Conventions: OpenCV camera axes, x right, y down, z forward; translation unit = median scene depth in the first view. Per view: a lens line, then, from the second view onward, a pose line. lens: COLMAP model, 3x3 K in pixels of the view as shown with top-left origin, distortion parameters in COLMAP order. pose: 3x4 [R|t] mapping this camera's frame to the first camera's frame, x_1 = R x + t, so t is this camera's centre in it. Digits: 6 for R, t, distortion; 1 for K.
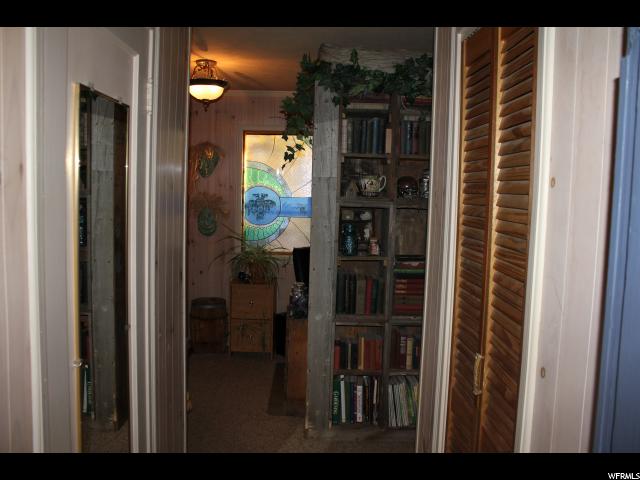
lens RADIAL K [[532.0, 0, 321.2], [0, 532.0, 236.2], [0, 0, 1]] dist [-0.166042, 0.150162]
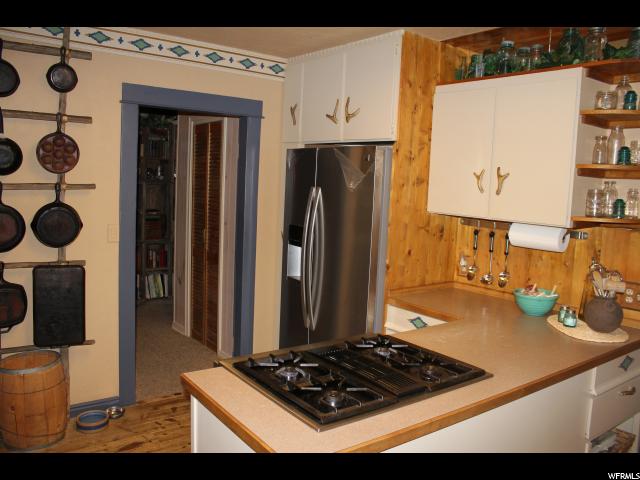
lens RADIAL K [[532.0, 0, 321.2], [0, 532.0, 236.2], [0, 0, 1]] dist [-0.166042, 0.150162]
pose [[0.812297, -0.043571, 0.581614, -0.480412], [0.021047, 0.998746, 0.045425, 0.066283], [-0.582864, -0.024658, 0.812196, -0.983615]]
